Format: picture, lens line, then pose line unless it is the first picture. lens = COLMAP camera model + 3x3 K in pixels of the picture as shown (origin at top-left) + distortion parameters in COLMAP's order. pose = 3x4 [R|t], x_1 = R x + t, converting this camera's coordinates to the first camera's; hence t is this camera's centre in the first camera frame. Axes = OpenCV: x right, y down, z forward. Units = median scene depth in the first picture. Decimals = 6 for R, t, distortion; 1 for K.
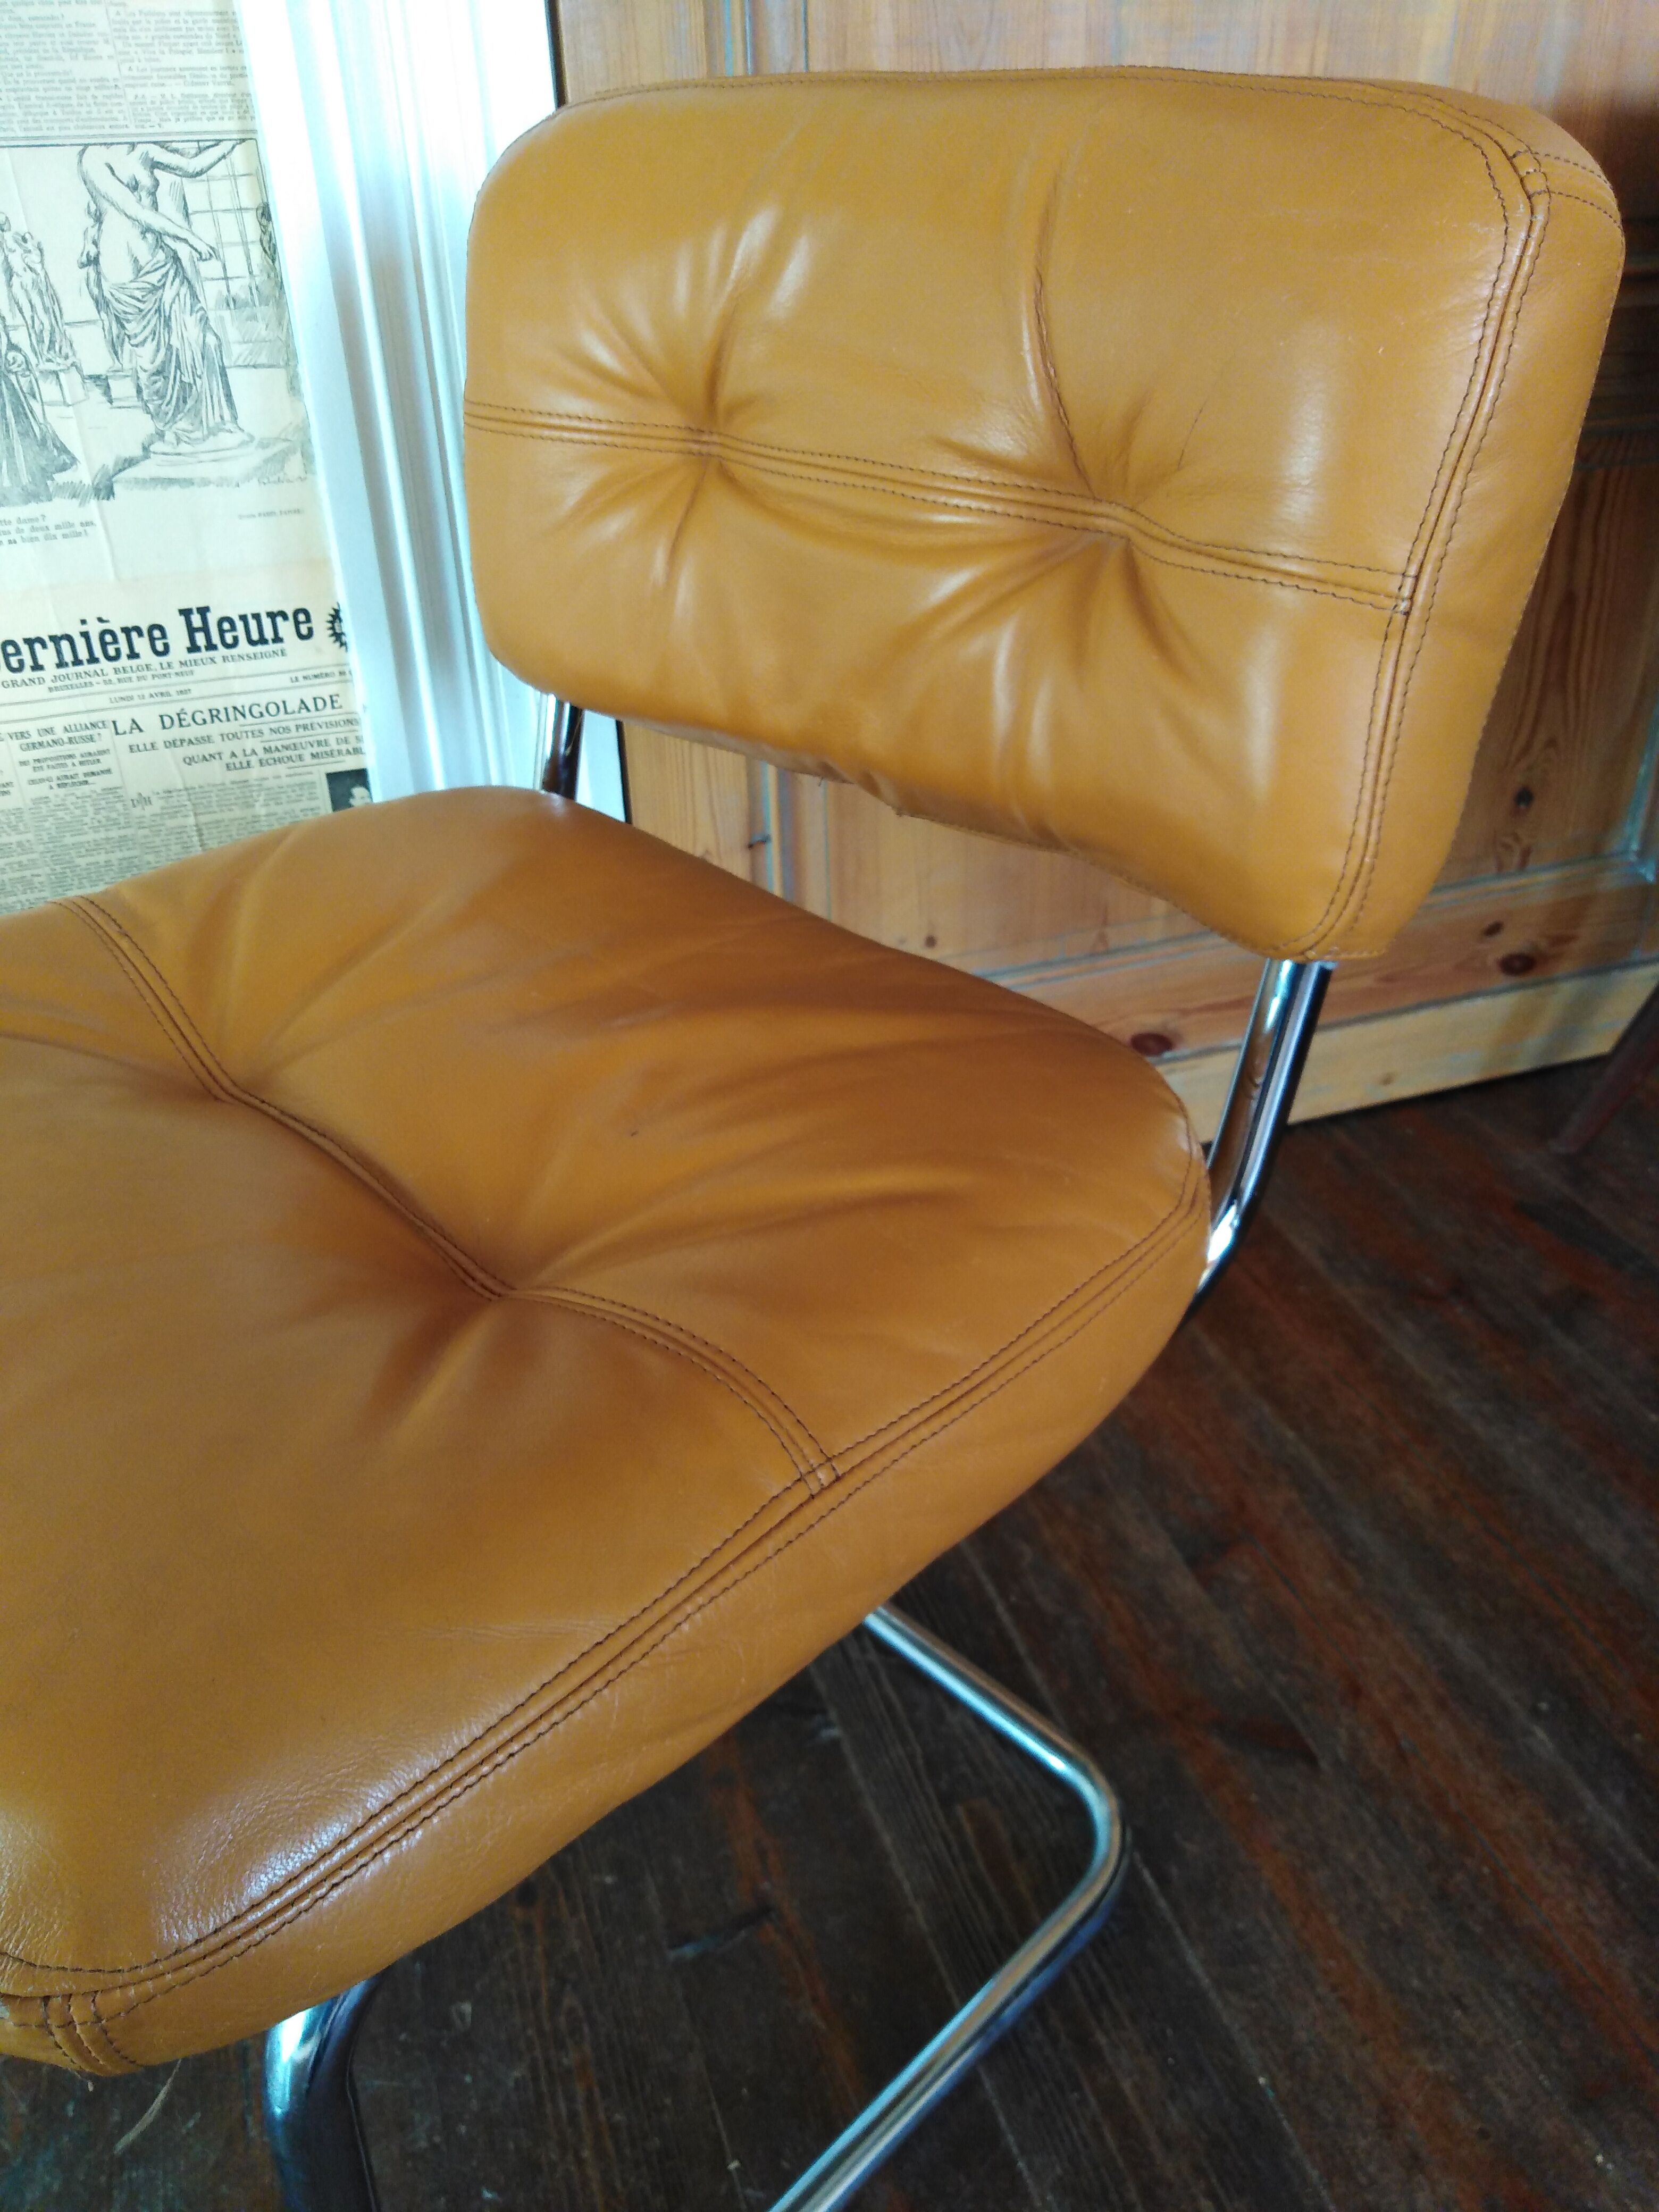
lens RADIAL K [[1655.6, 0, 834.7], [0, 1655.6, 1091.6], [0, 0, 1]] dist [0.013744, -0.010357]
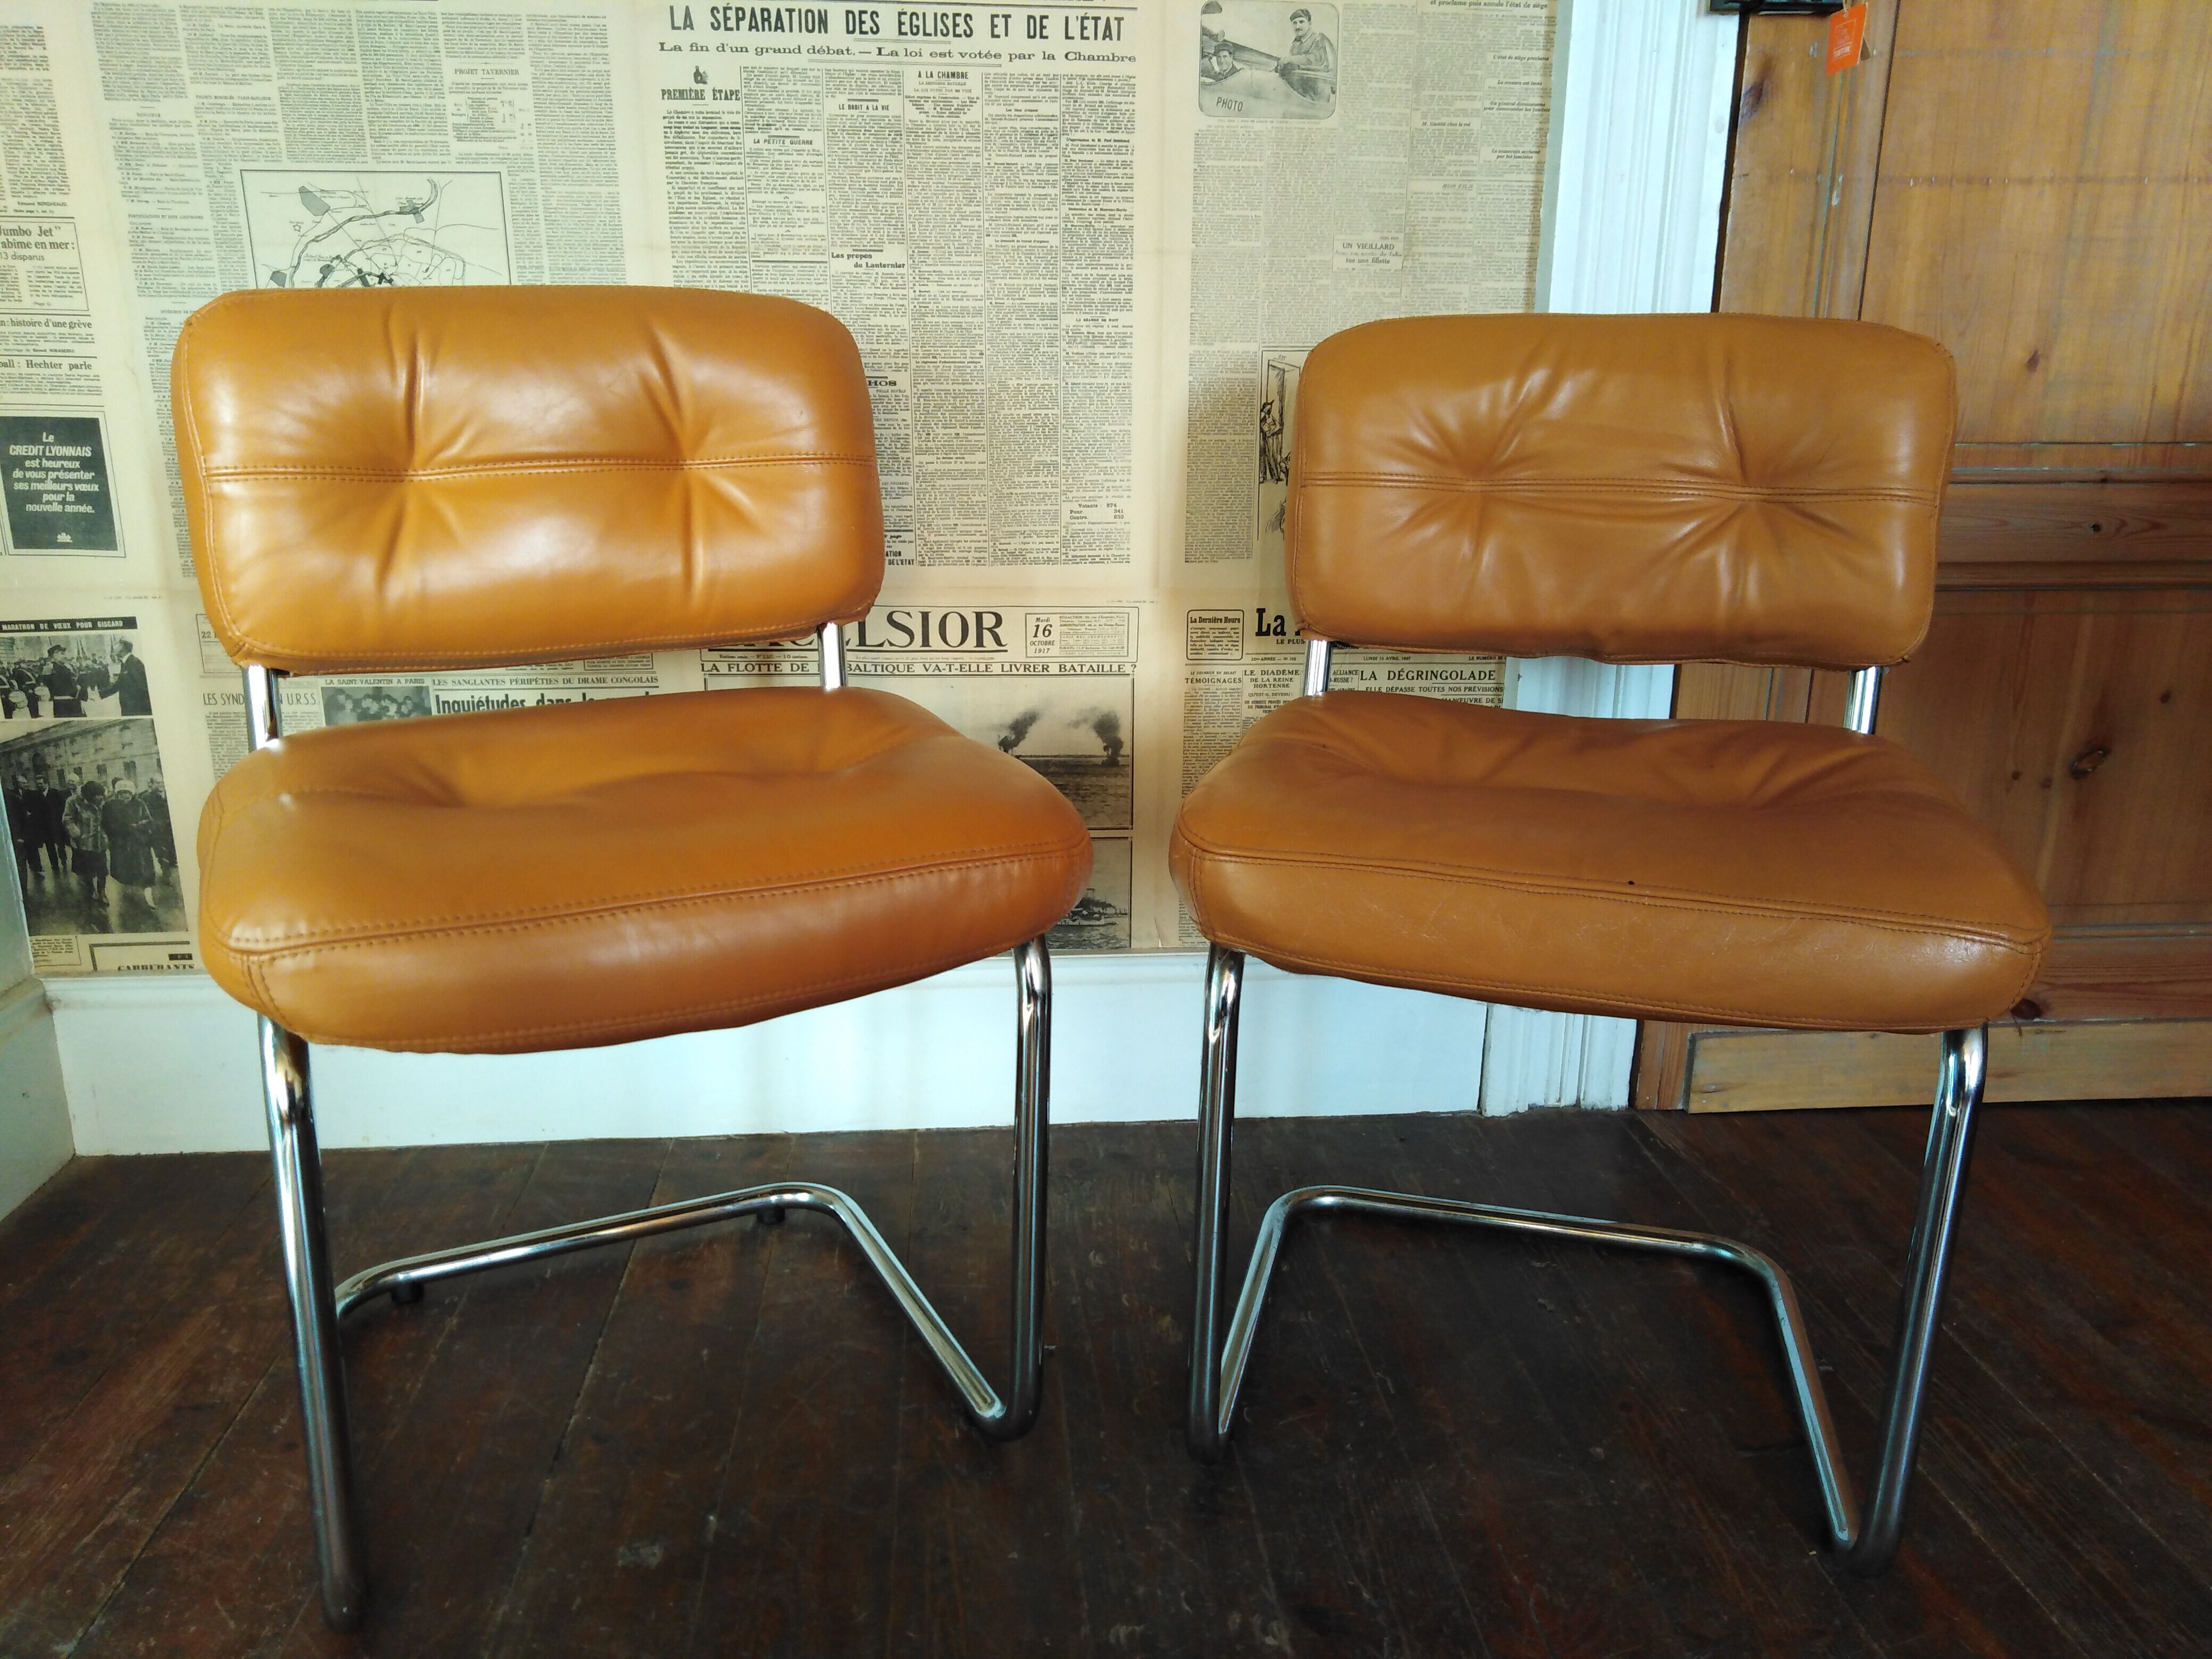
lens RADIAL K [[1655.6, 0, 1099.7], [0, 1655.6, 836.3], [0, 0, 1]] dist [0.013744, -0.010357]
pose [[0.968637, 0.097436, -0.228580, -0.307140], [-0.156771, 0.953353, -0.257954, 0.398850], [0.192784, 0.285698, 0.938728, -0.535053]]
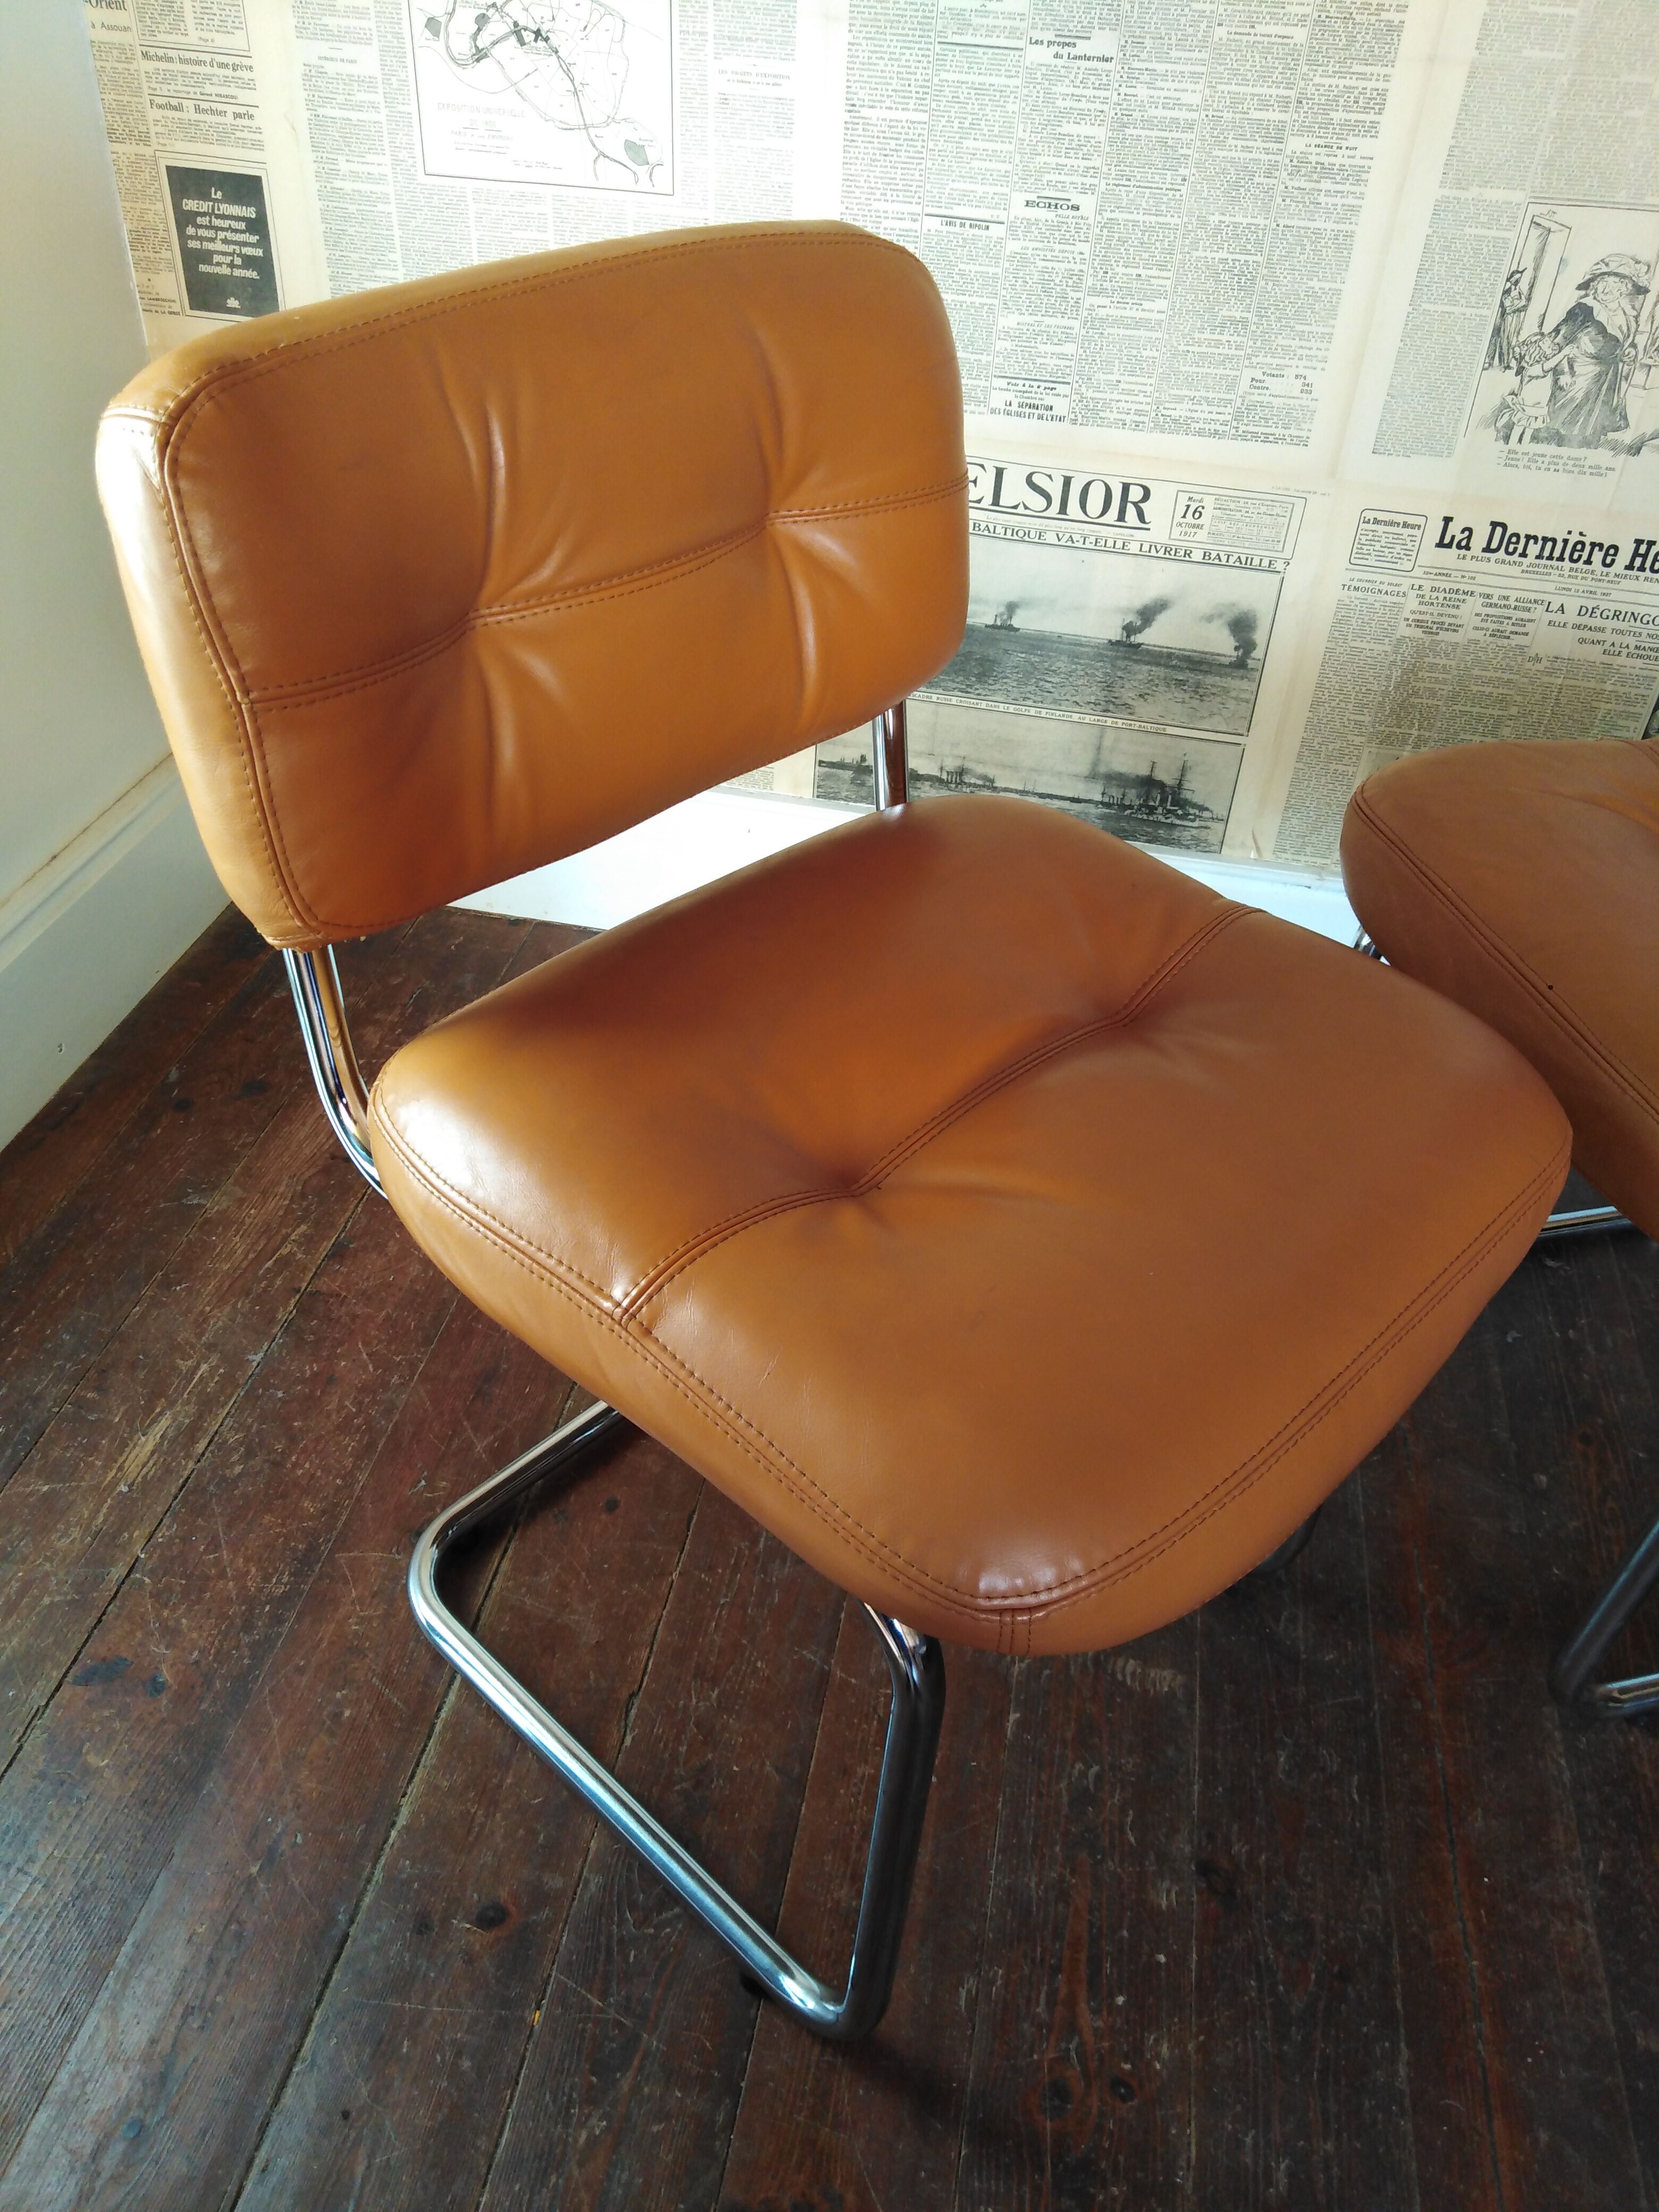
lens RADIAL K [[1655.6, 0, 818.2], [0, 1655.6, 1098.7], [0, 0, 1]] dist [0.013744, -0.010357]
pose [[0.862919, 0.365991, -0.348457, -0.332204], [-0.325060, 0.929962, 0.171777, 0.138145], [0.386921, -0.034961, 0.921450, -0.596088]]
